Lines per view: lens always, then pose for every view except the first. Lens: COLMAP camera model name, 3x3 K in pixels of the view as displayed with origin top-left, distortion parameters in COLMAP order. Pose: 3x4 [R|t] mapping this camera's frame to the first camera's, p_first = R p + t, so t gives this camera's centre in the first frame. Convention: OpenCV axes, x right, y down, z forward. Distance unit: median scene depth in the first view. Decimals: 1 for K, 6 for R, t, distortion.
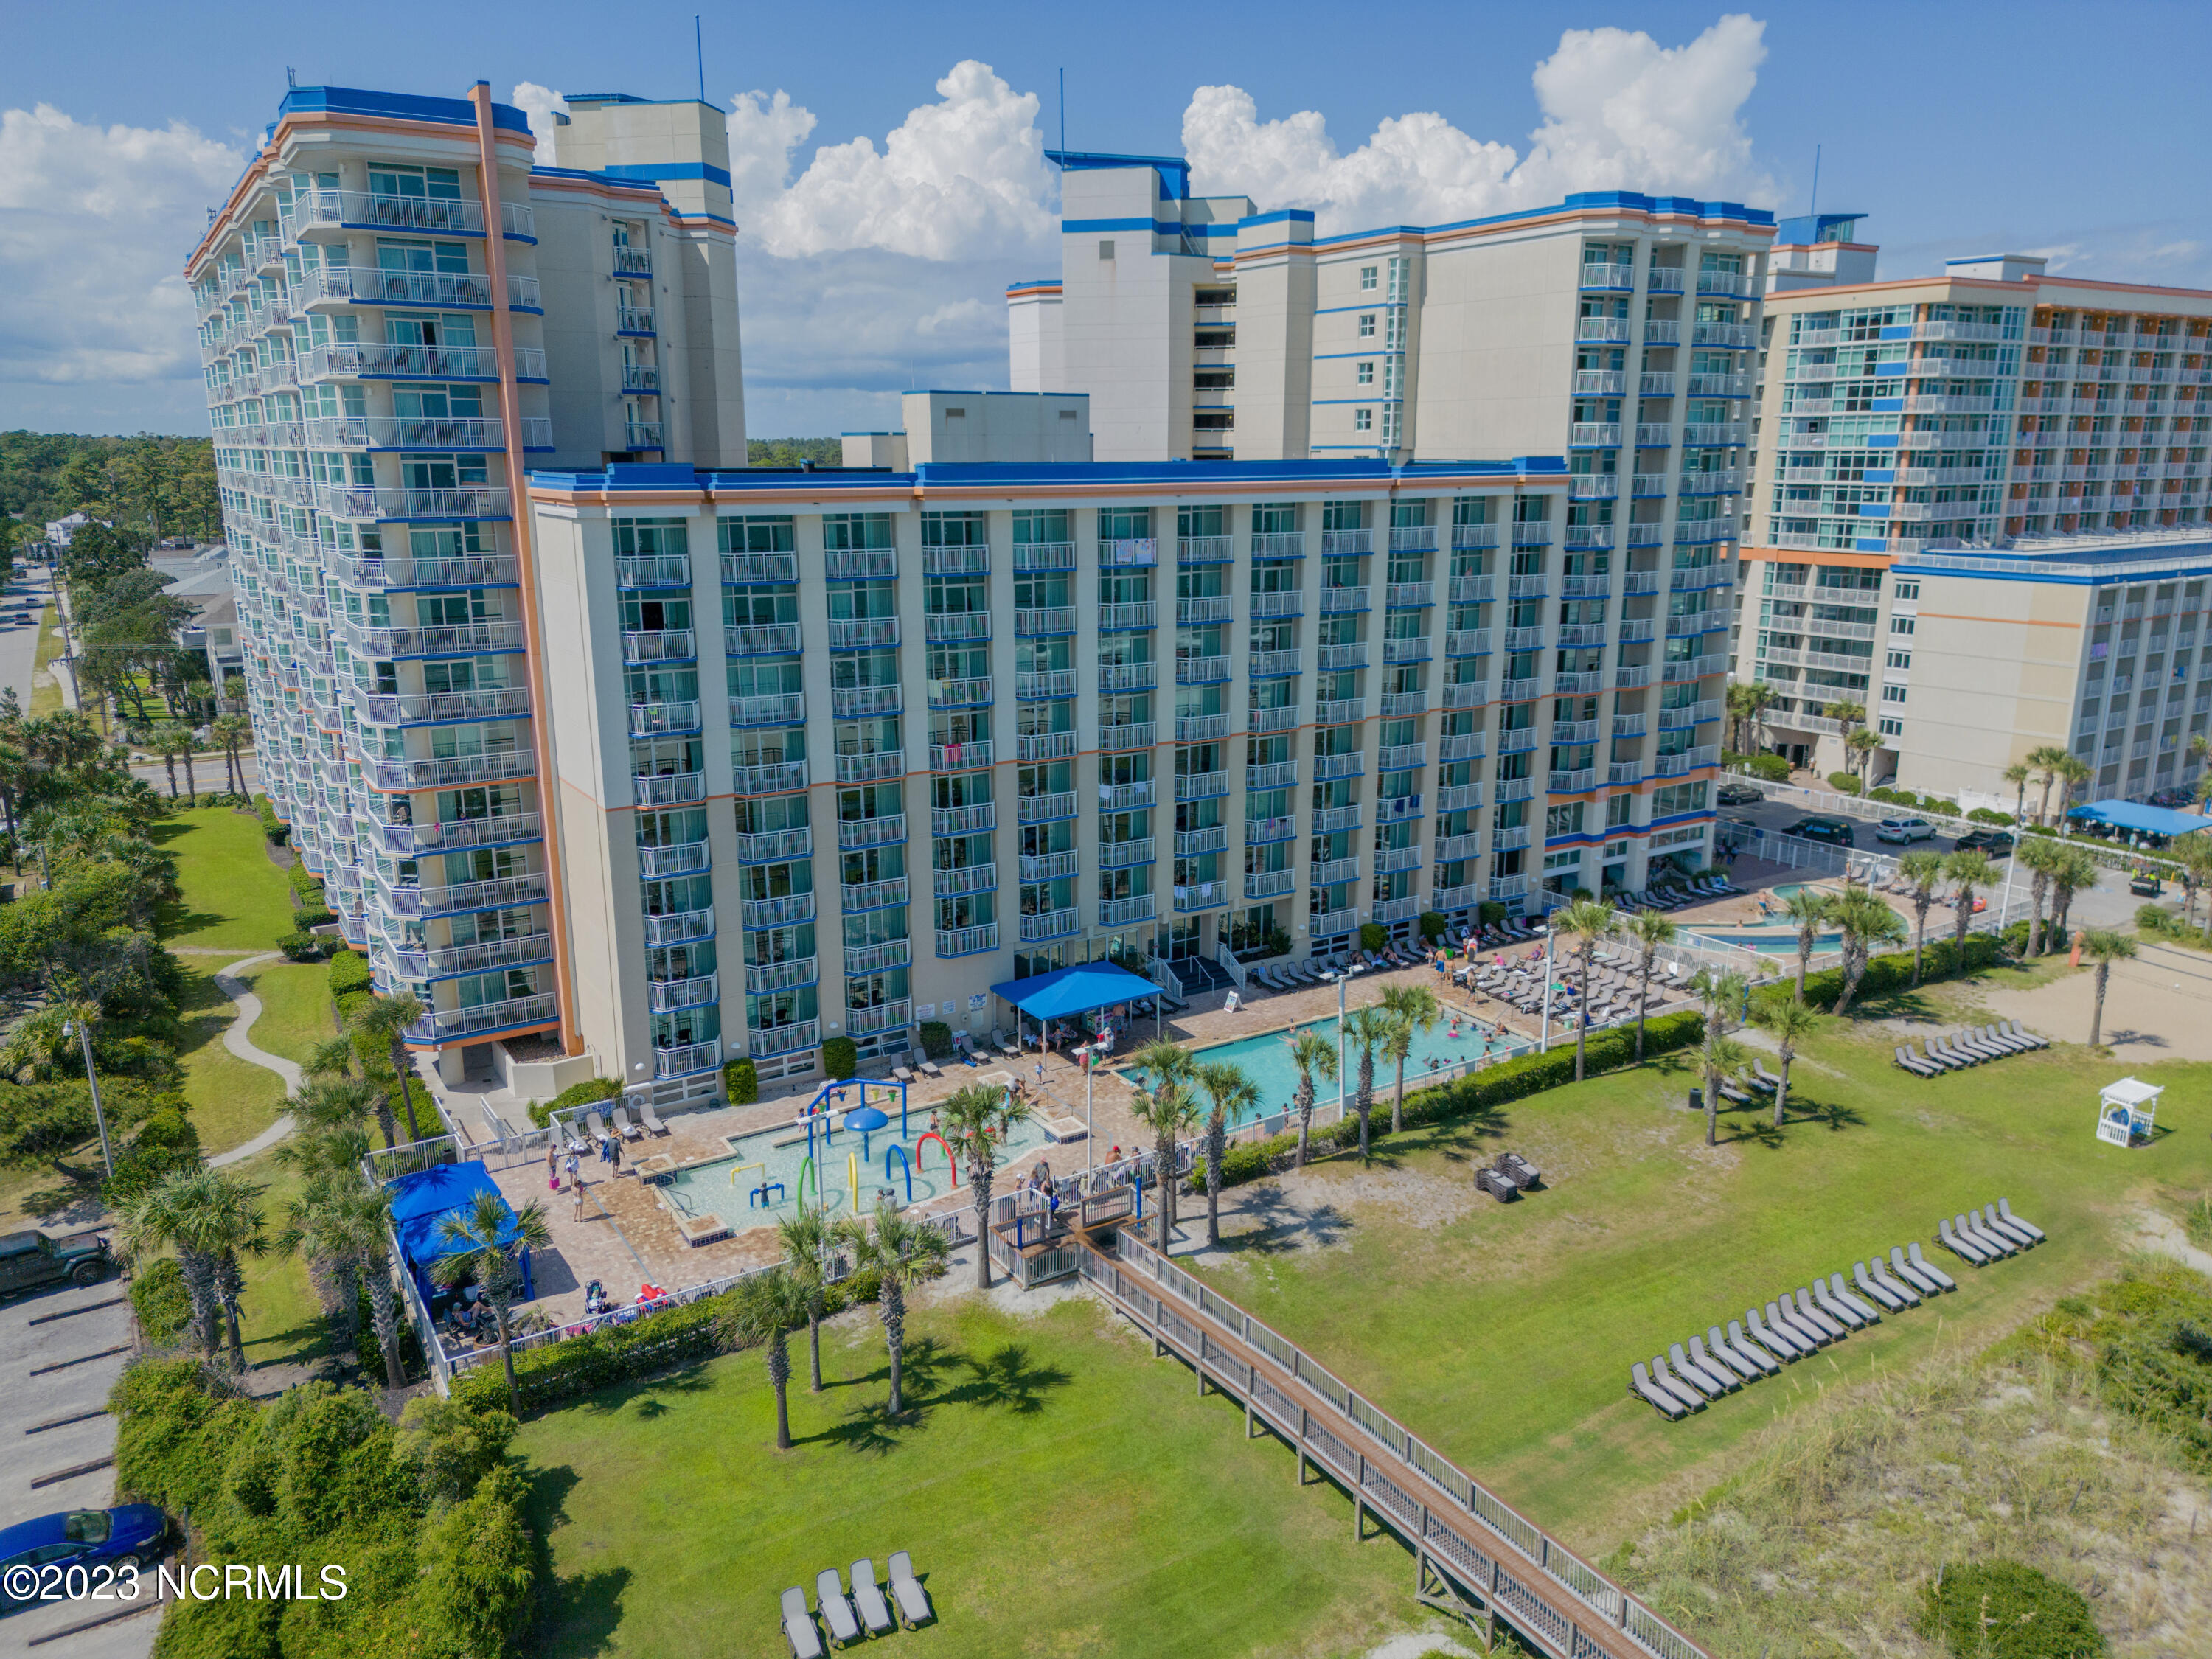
lens RADIAL K [[1569.6, 0, 1108.8], [0, 1569.6, 839.5], [0, 0, 1]] dist [0.029993, -0.023040]
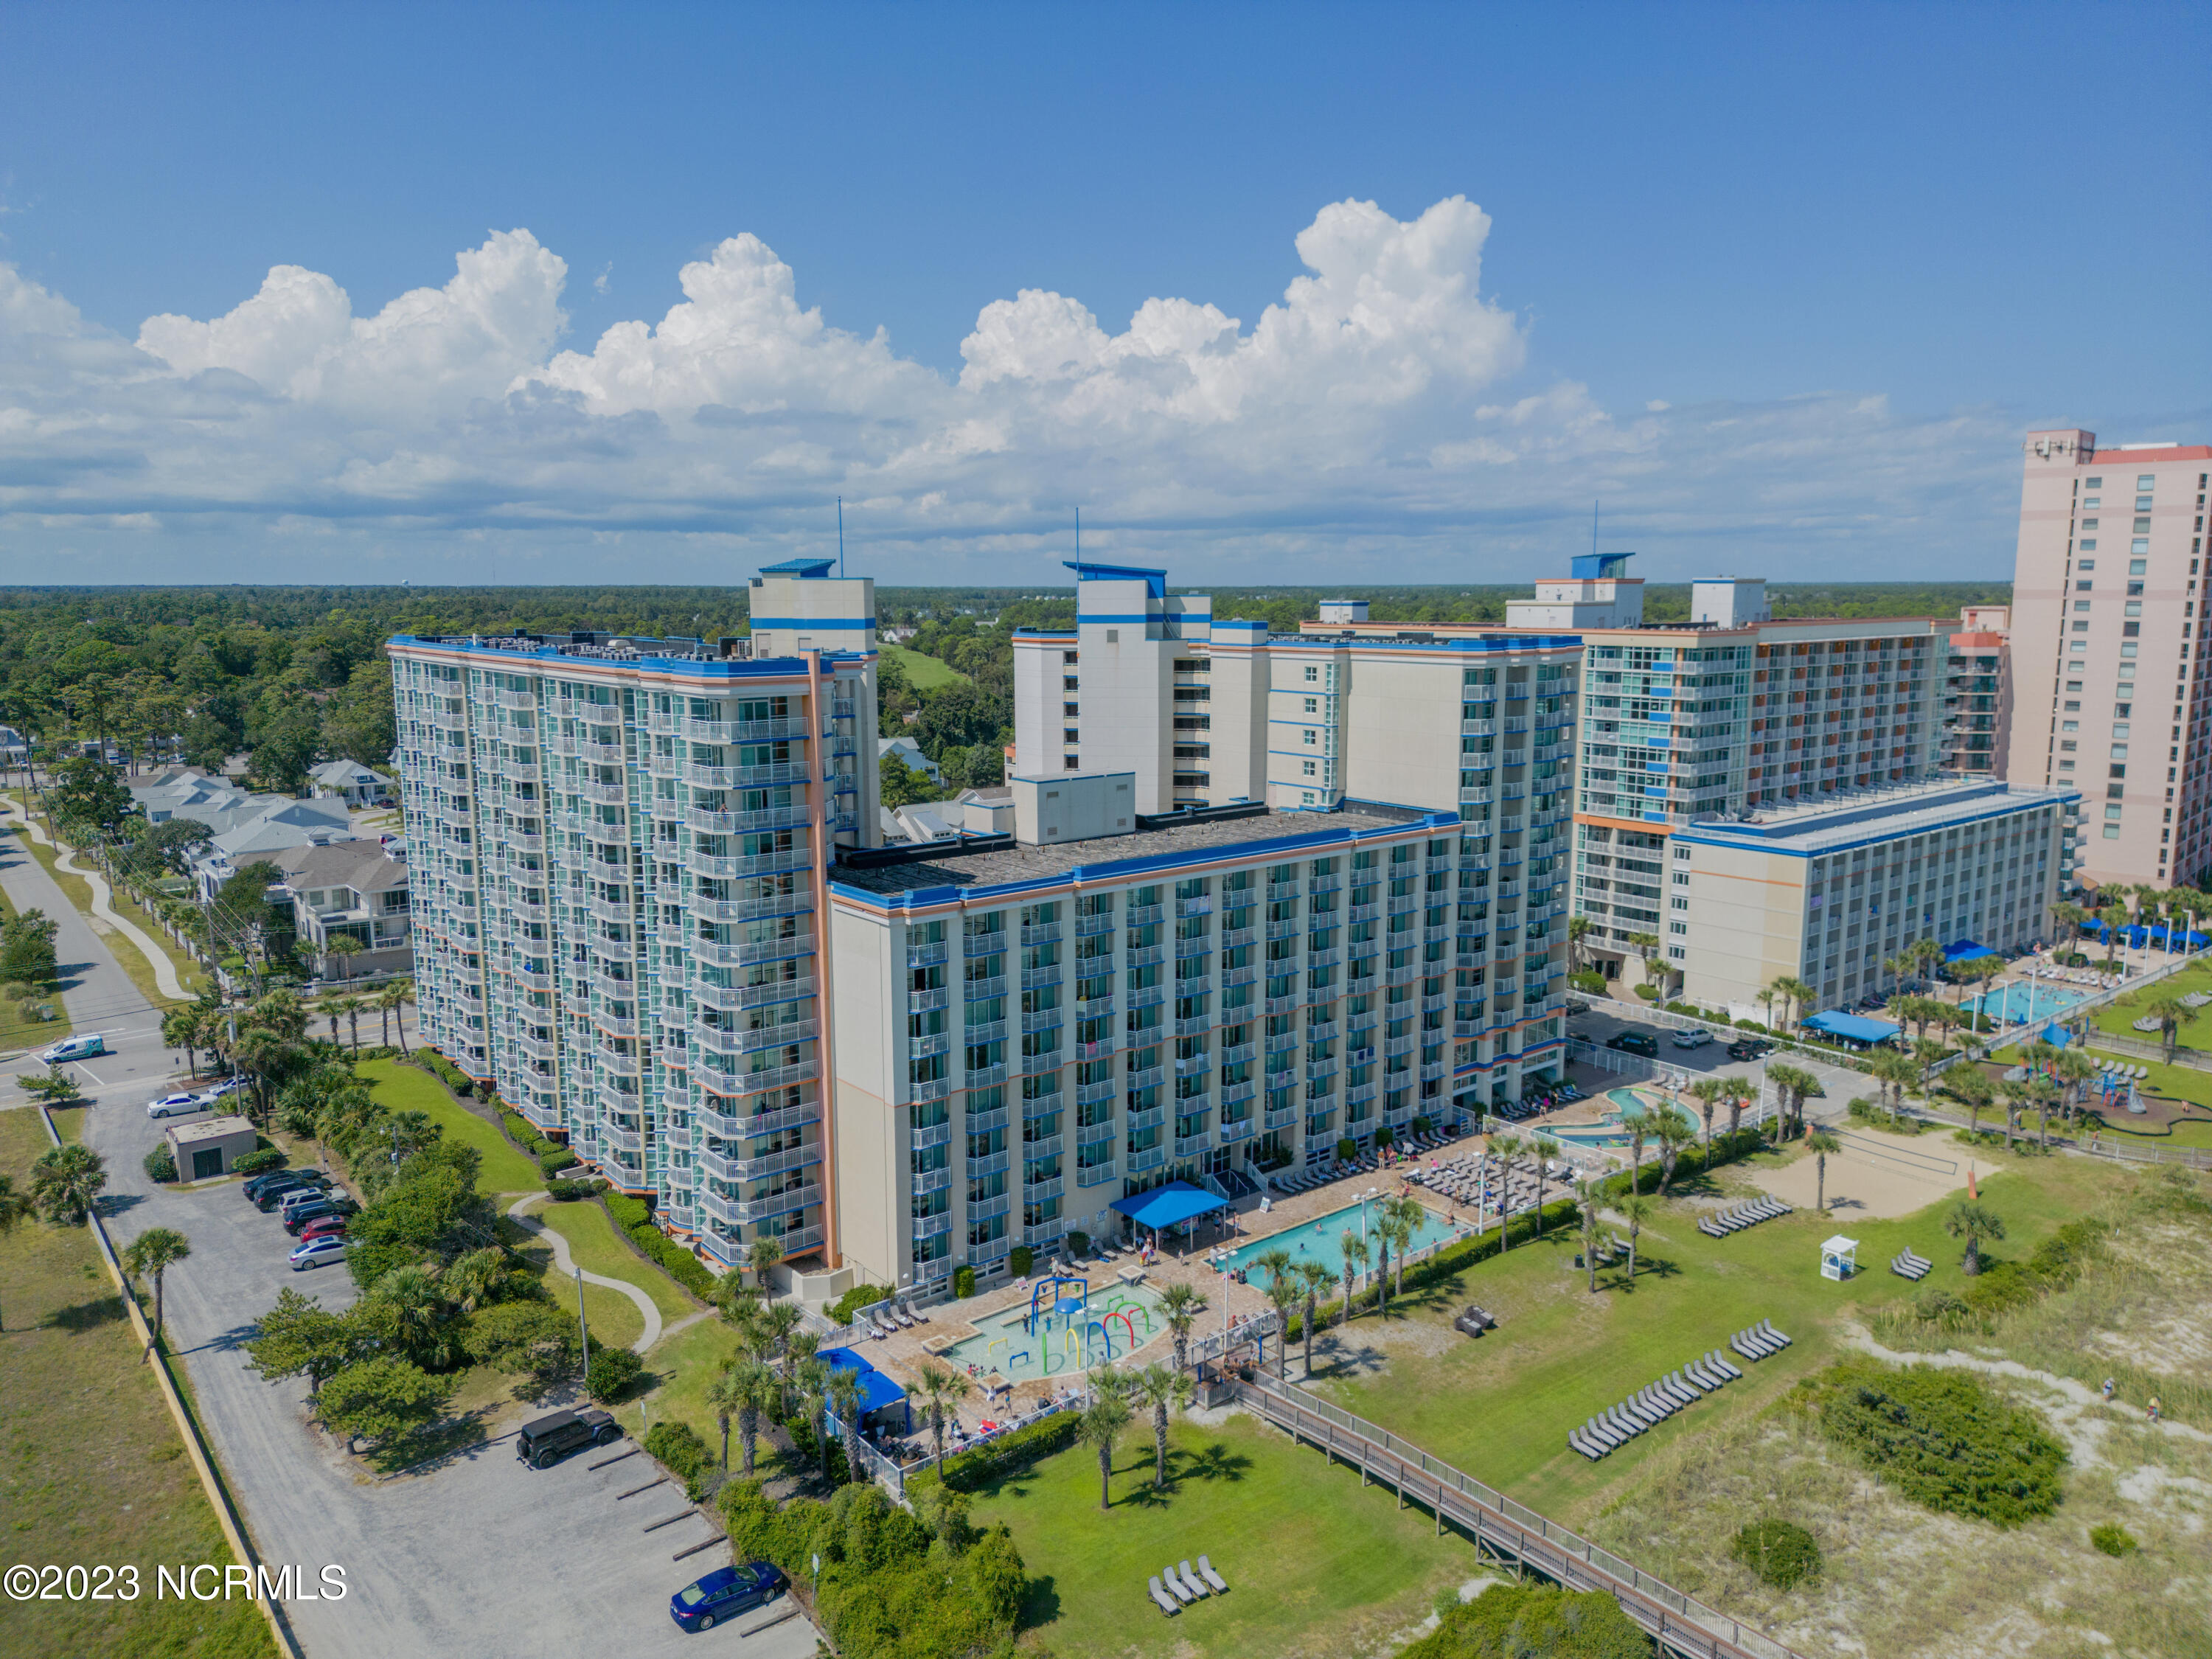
lens RADIAL K [[1569.6, 0, 1105.4], [0, 1569.6, 821.4], [0, 0, 1]] dist [0.029993, -0.023040]
pose [[0.993125, -0.017854, 0.115689, -0.224971], [0.028447, 0.995484, -0.090571, -0.119532], [-0.113549, 0.093240, 0.989148, -0.448621]]
